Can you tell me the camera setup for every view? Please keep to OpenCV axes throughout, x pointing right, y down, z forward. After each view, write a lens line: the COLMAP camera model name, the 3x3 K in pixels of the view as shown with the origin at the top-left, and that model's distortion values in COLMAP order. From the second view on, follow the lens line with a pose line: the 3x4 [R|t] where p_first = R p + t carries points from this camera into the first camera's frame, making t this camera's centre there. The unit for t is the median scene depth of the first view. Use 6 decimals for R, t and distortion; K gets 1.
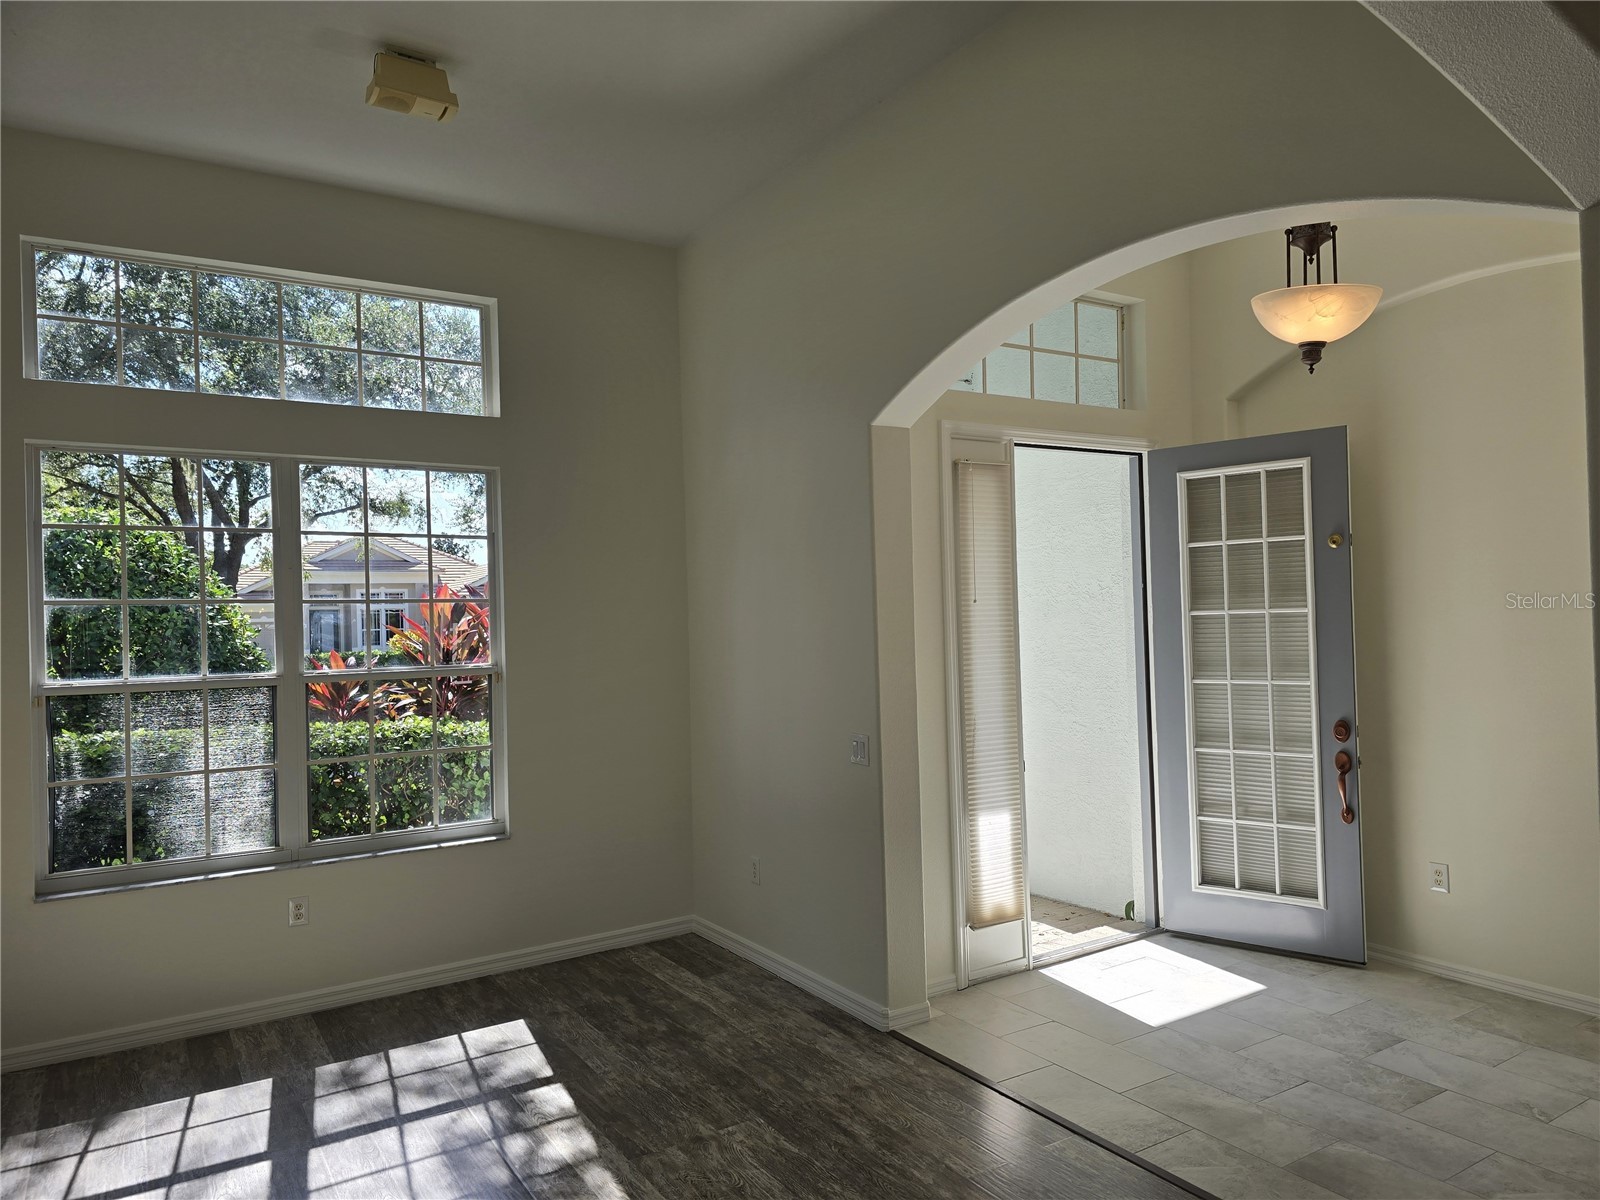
lens RADIAL K [[1072.3, 0, 814.3], [0, 1072.3, 604.0], [0, 0, 1]] dist [0.047090, -0.035904]
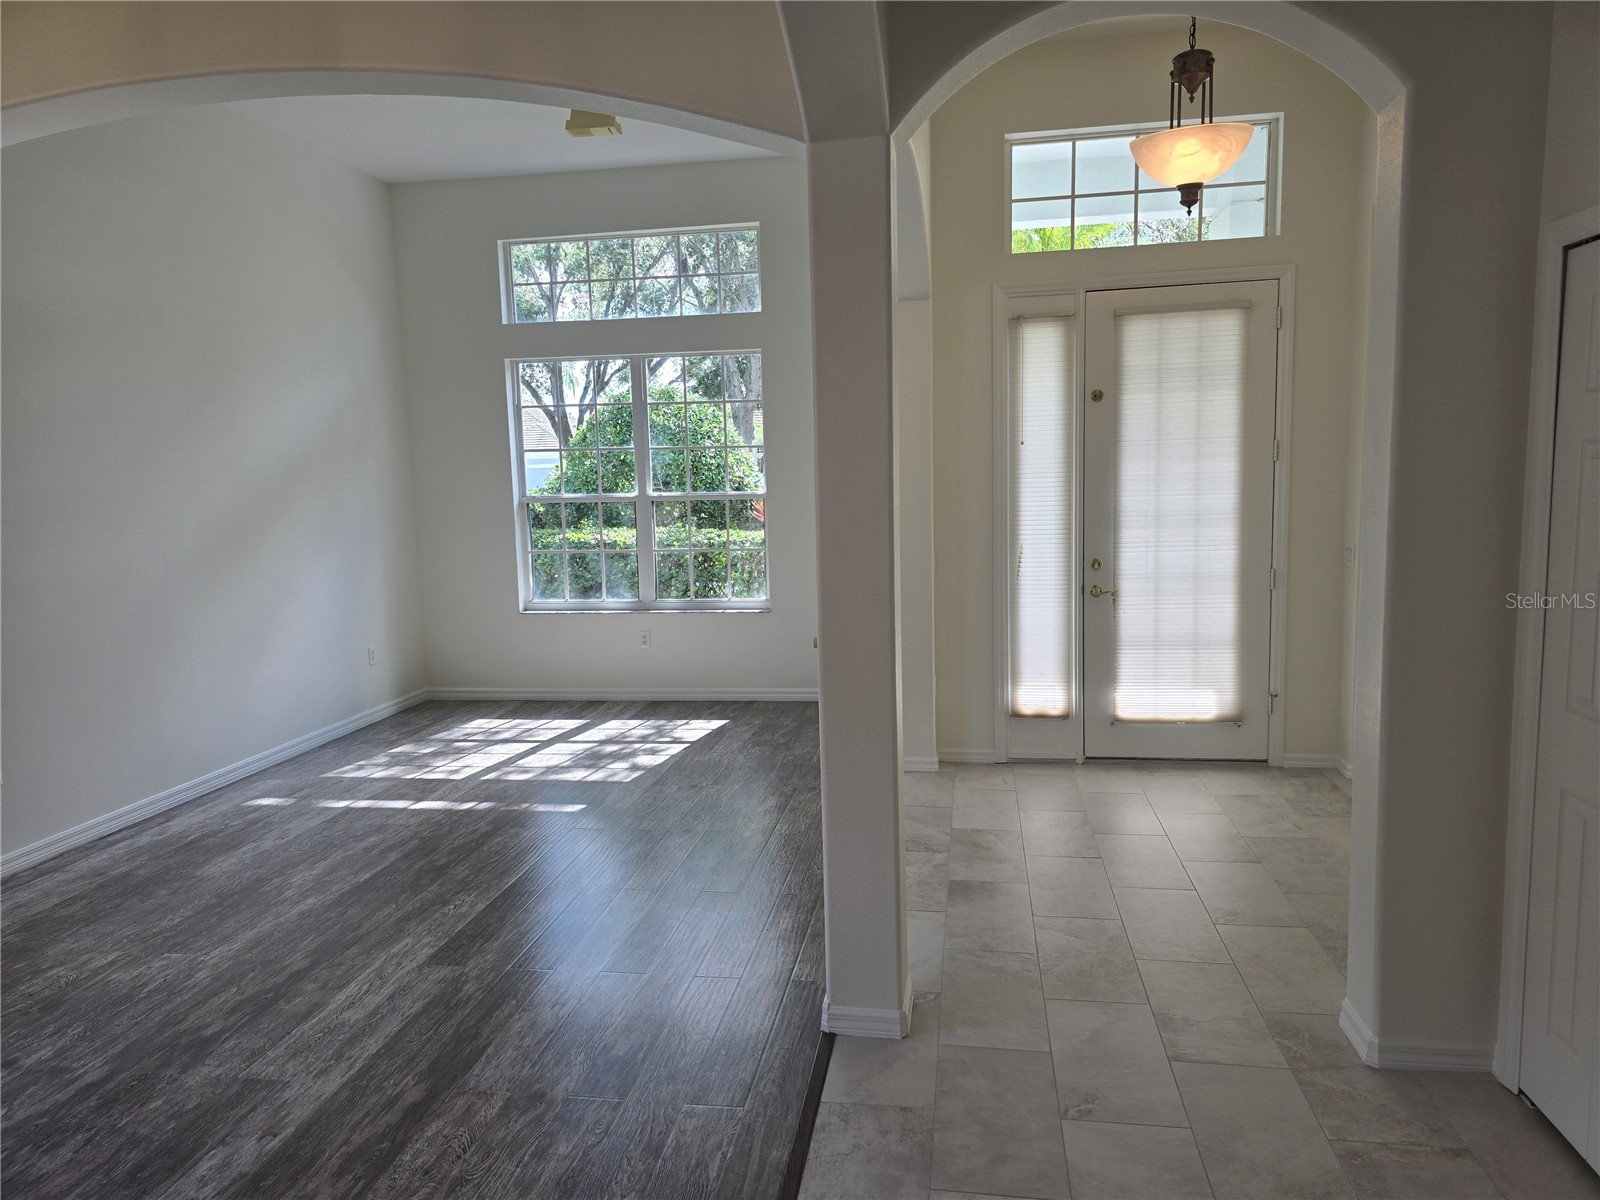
lens RADIAL K [[1072.3, 0, 800.2], [0, 1072.3, 592.0], [0, 0, 1]] dist [0.047090, -0.035904]
pose [[0.746619, 0.080355, -0.660381, 0.887137], [0.018490, 0.989788, 0.141342, -0.013182], [0.664995, -0.117739, 0.737508, -0.035640]]
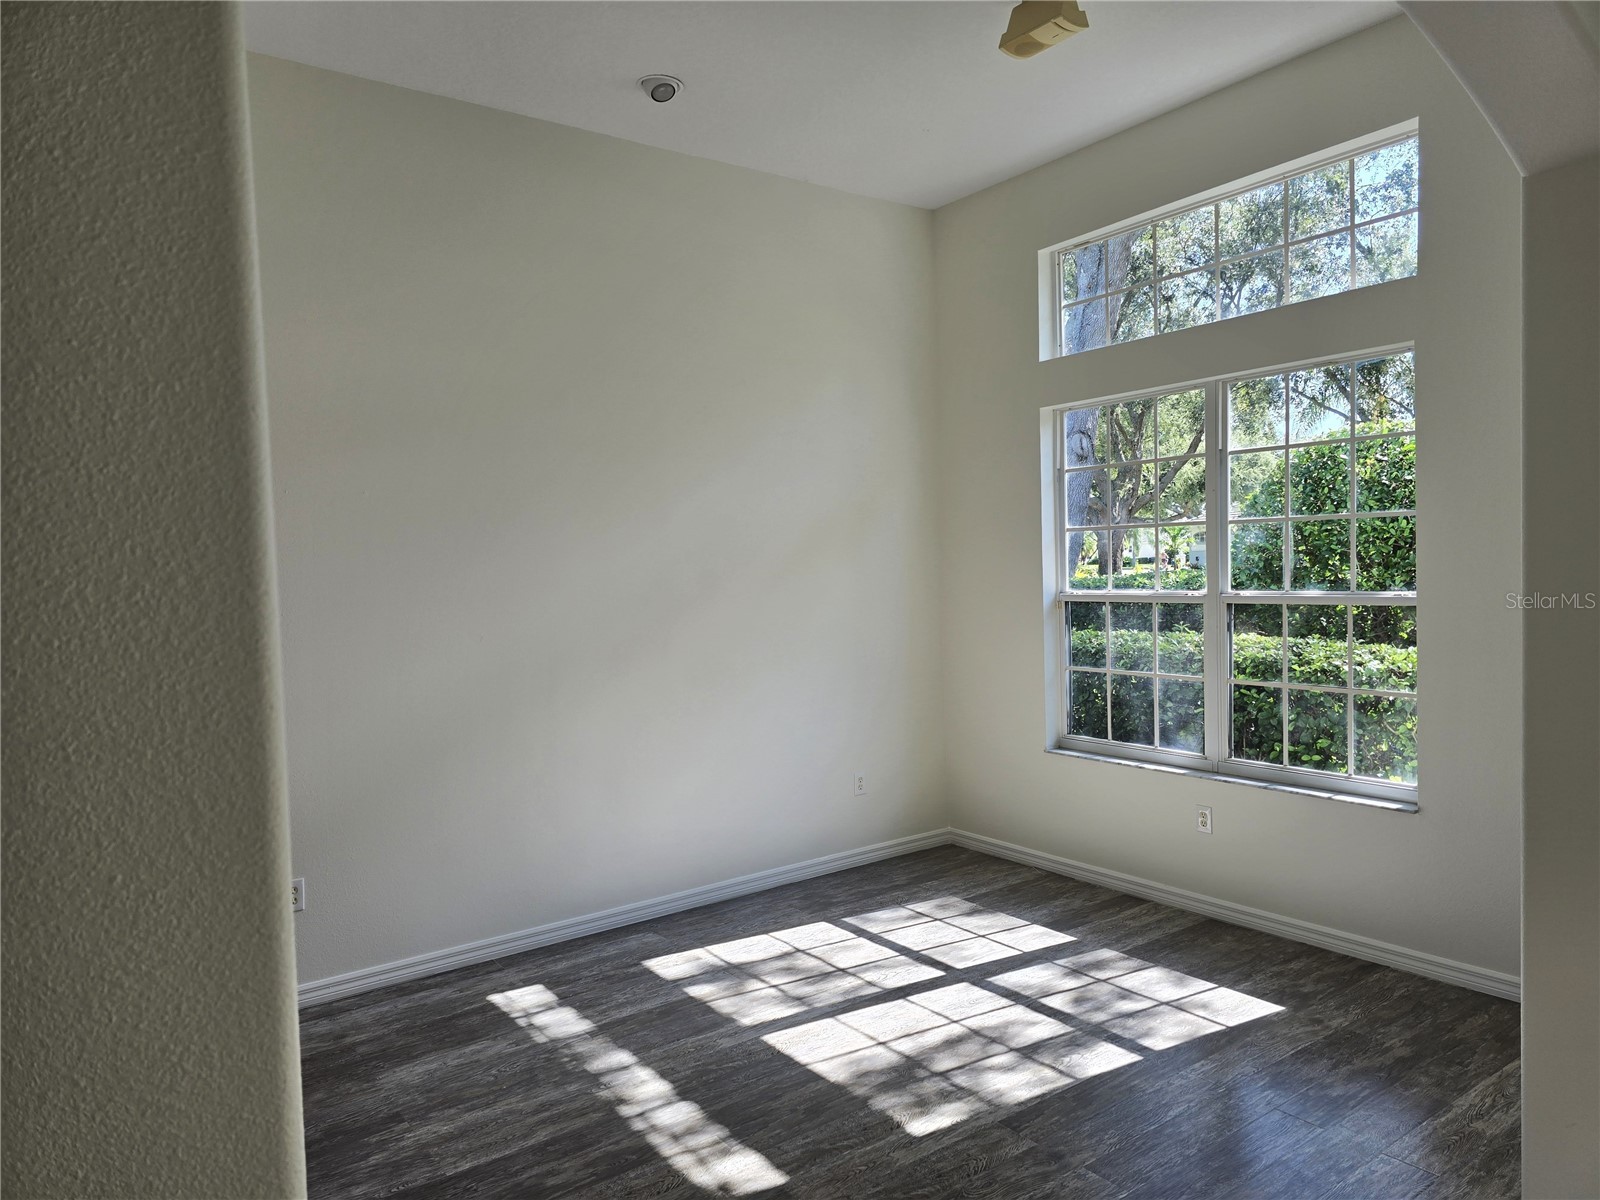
lens RADIAL K [[1072.3, 0, 796.7], [0, 1072.3, 614.2], [0, 0, 1]] dist [0.047090, -0.035904]
pose [[0.058881, 0.076904, -0.995298, 0.612075], [0.051023, 0.995493, 0.079937, -0.021038], [0.996960, -0.055489, 0.054692, 0.651228]]
